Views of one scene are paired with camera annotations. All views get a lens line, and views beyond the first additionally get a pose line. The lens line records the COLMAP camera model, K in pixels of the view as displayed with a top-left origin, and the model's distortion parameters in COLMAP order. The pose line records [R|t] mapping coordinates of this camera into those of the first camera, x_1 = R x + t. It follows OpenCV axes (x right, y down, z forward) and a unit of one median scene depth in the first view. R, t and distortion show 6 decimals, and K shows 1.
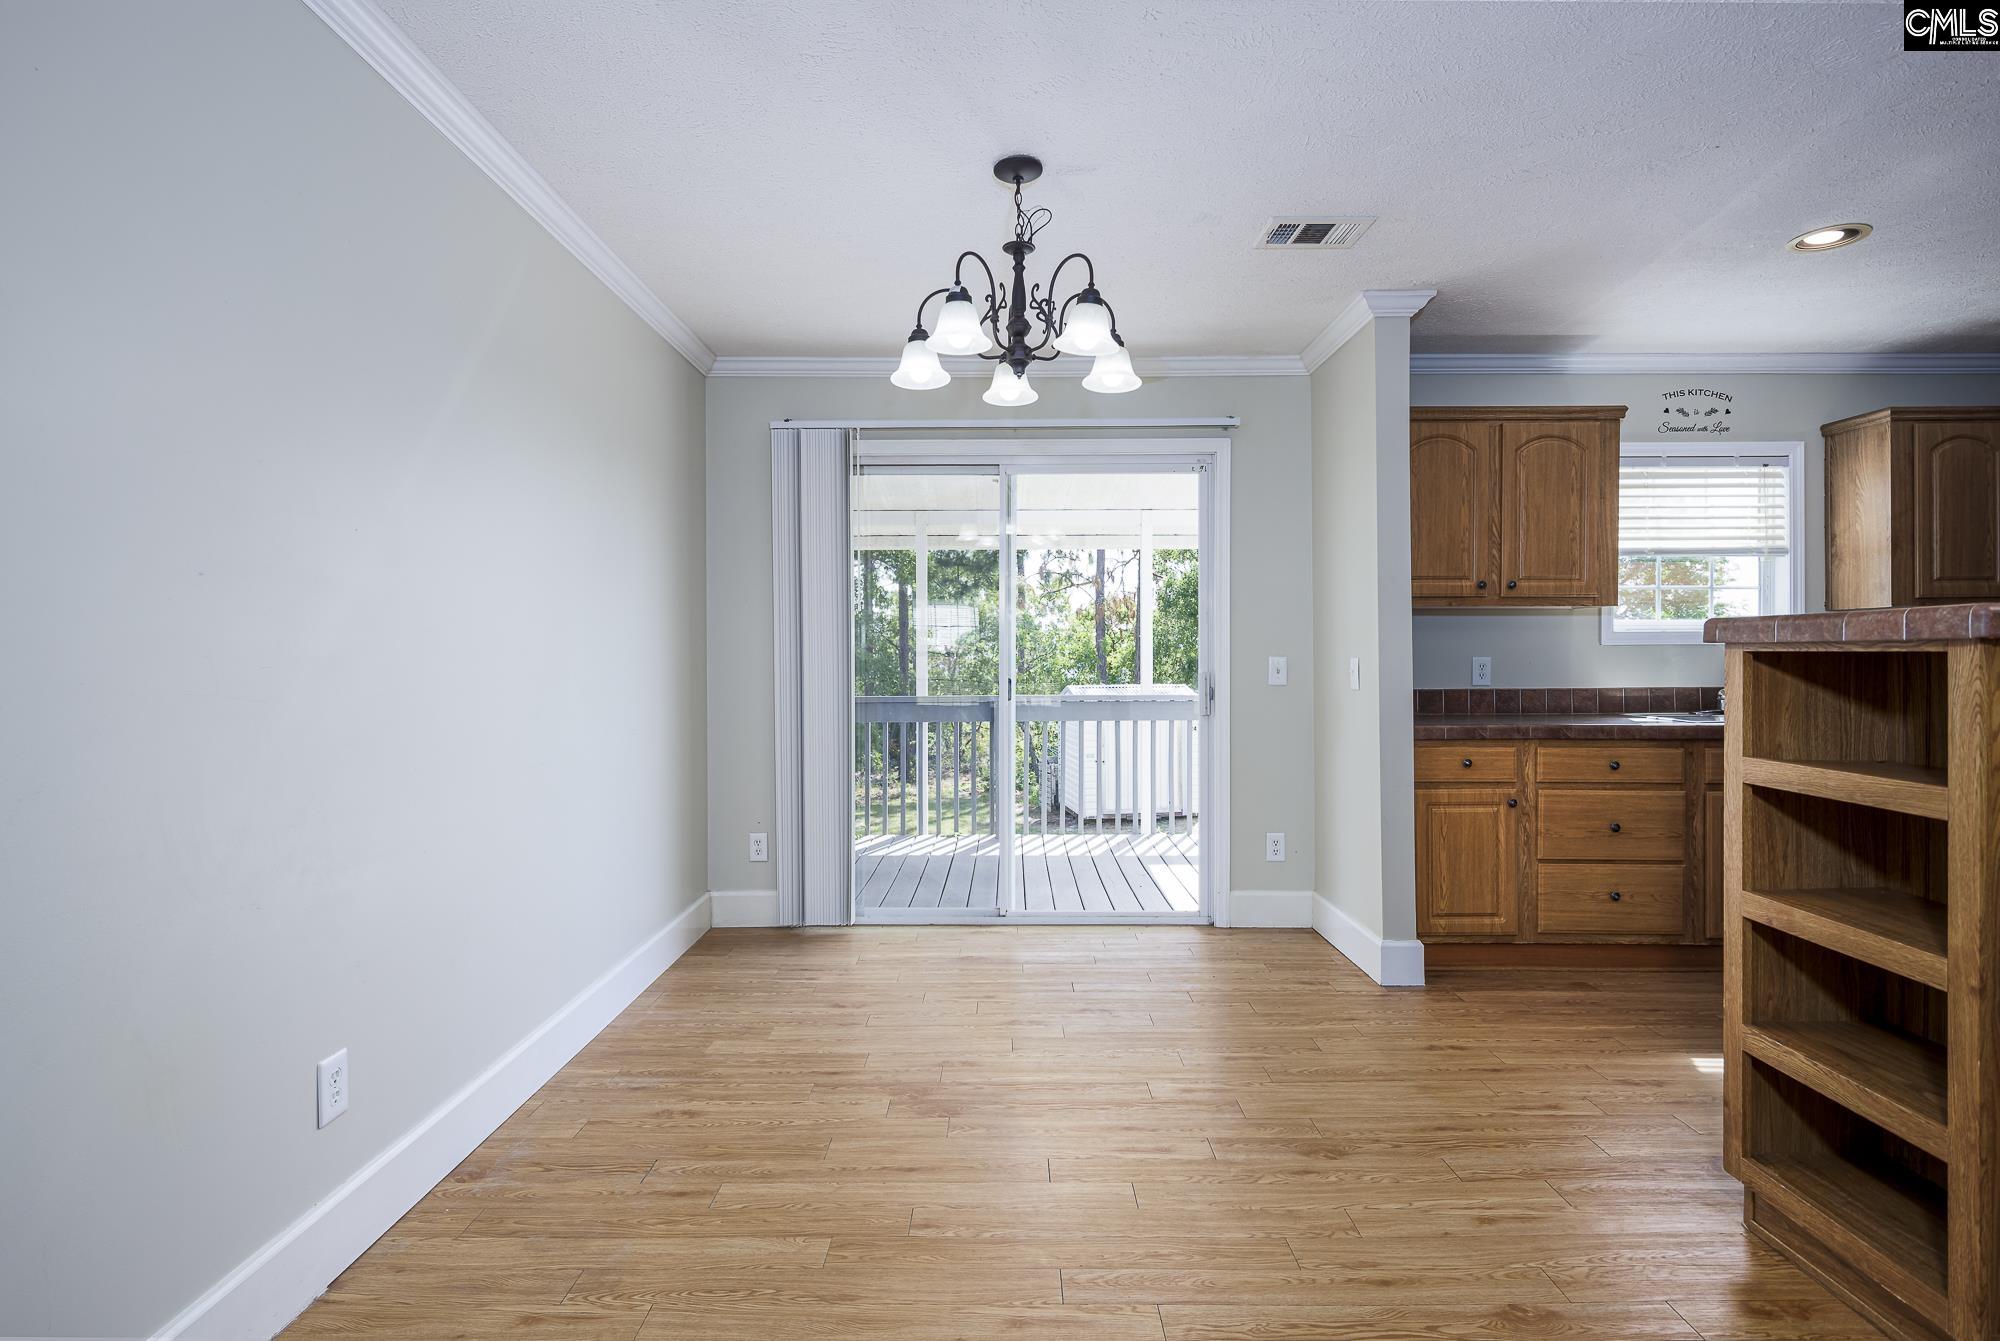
lens RADIAL K [[978.7, 0, 1002.5], [0, 978.7, 662.5], [0, 0, 1]] dist [-0.000383, -0.000403]
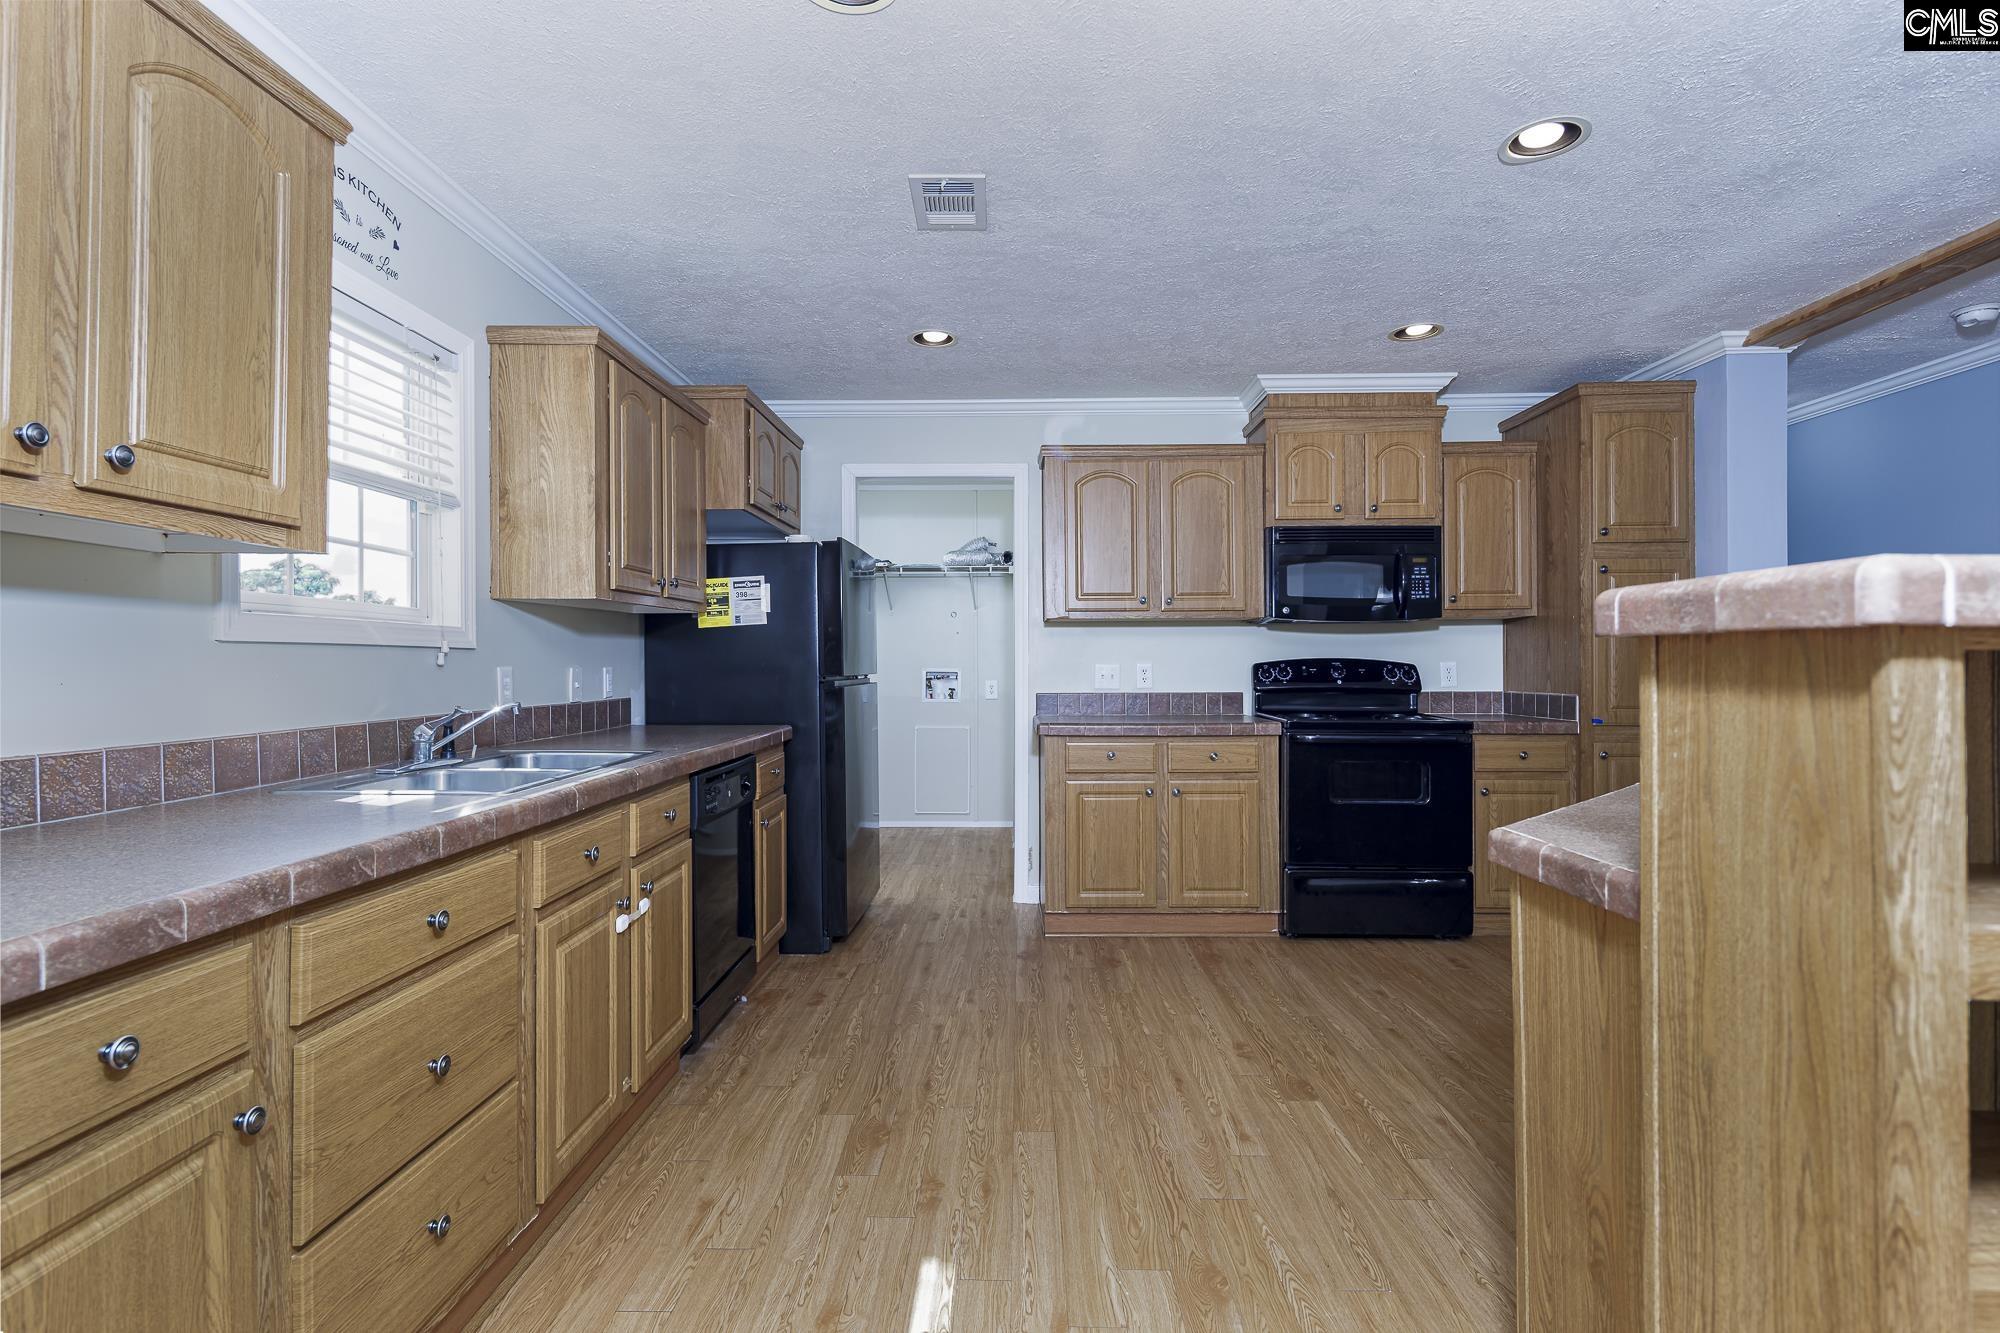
lens RADIAL K [[964.2, 0, 997.1], [0, 964.2, 658.8], [0, 0, 1]] dist [0.003047, -0.000126]
pose [[0.018976, 0.006920, 0.999796, 0.190335], [0.008547, 0.999938, -0.007083, -0.003608], [-0.999783, 0.008680, 0.018915, 0.687877]]
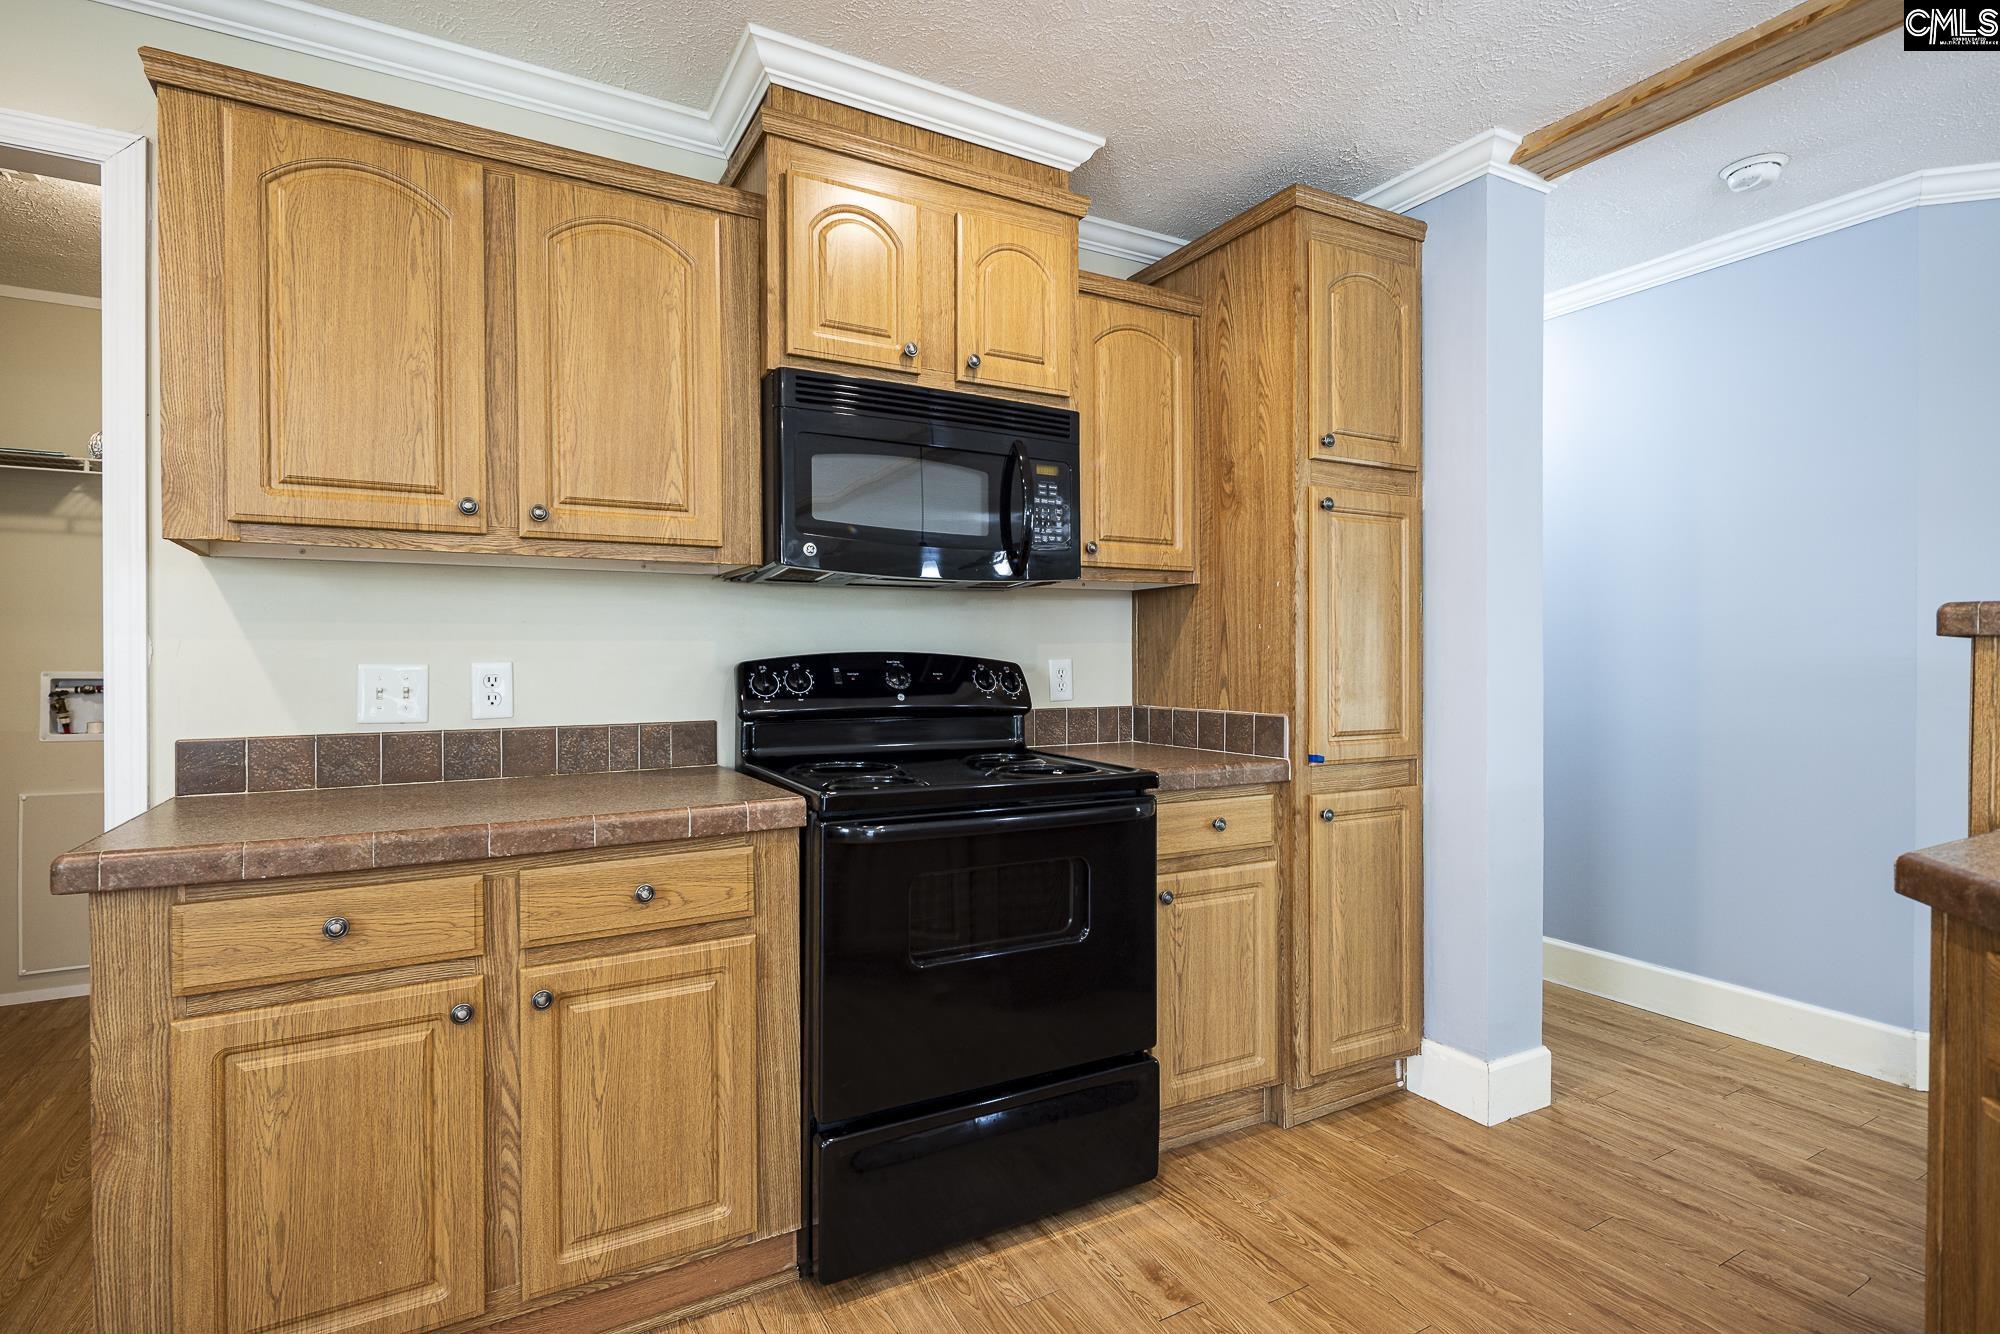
lens RADIAL K [[971.9, 0, 1000.0], [0, 971.9, 667.0], [0, 0, 1]] dist [0.001411, -0.000657]
pose [[-0.493402, -0.004179, 0.869791, 0.794405], [0.008595, 0.999916, 0.009679, -0.005095], [-0.869759, 0.012251, -0.493325, 0.547279]]
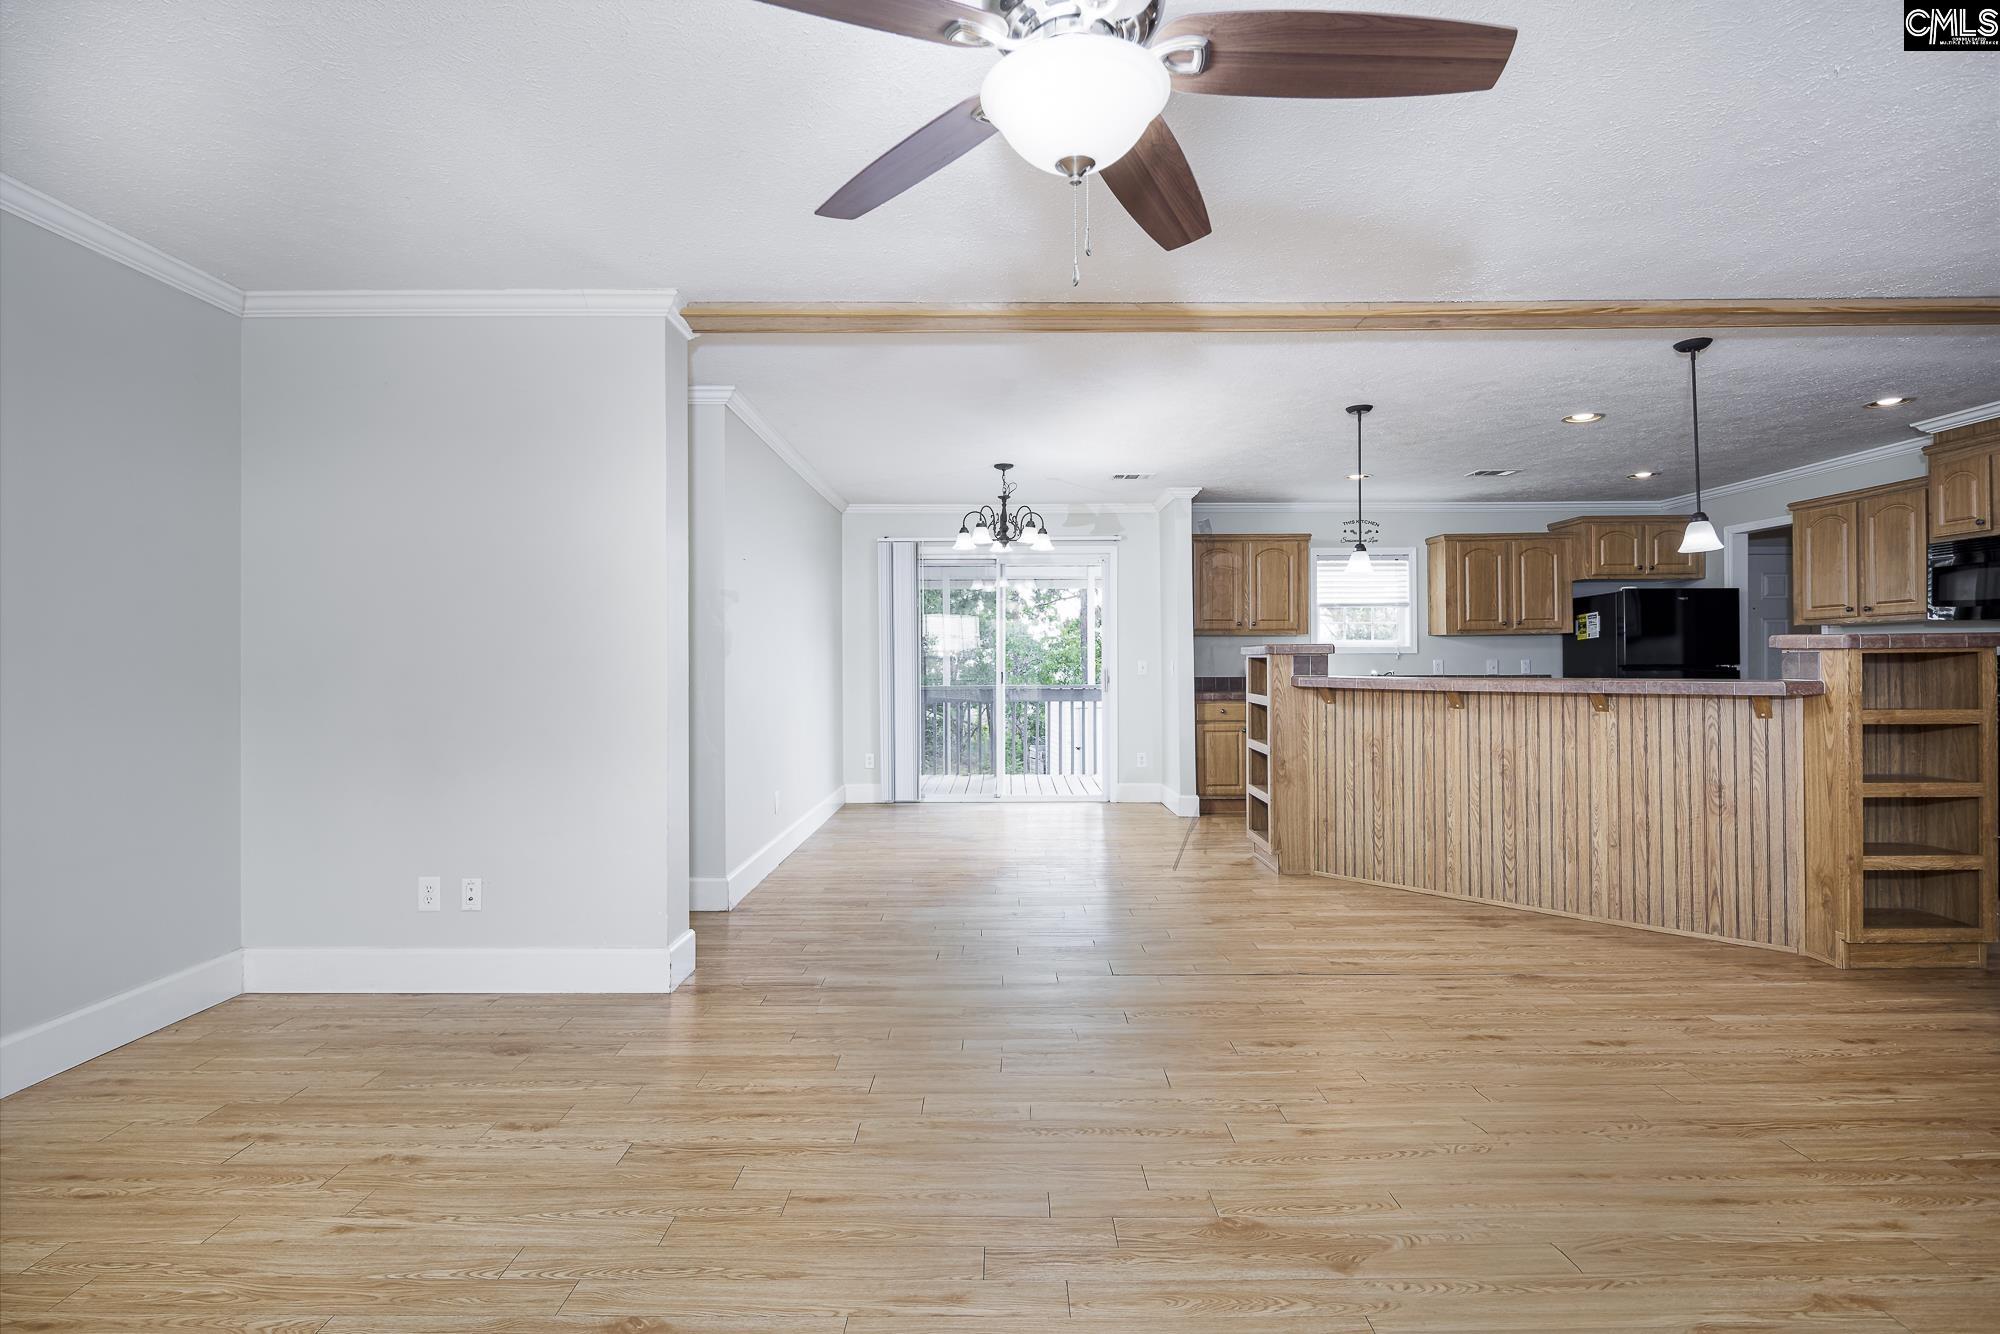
lens RADIAL K [[971.9, 0, 1000.0], [0, 971.9, 667.0], [0, 0, 1]] dist [0.001411, -0.000657]
pose [[0.999998, -0.001701, 0.000737, 0.002376], [0.001701, 0.999998, -0.001002, 0.009866], [-0.000736, 0.001003, 0.999999, -0.975978]]
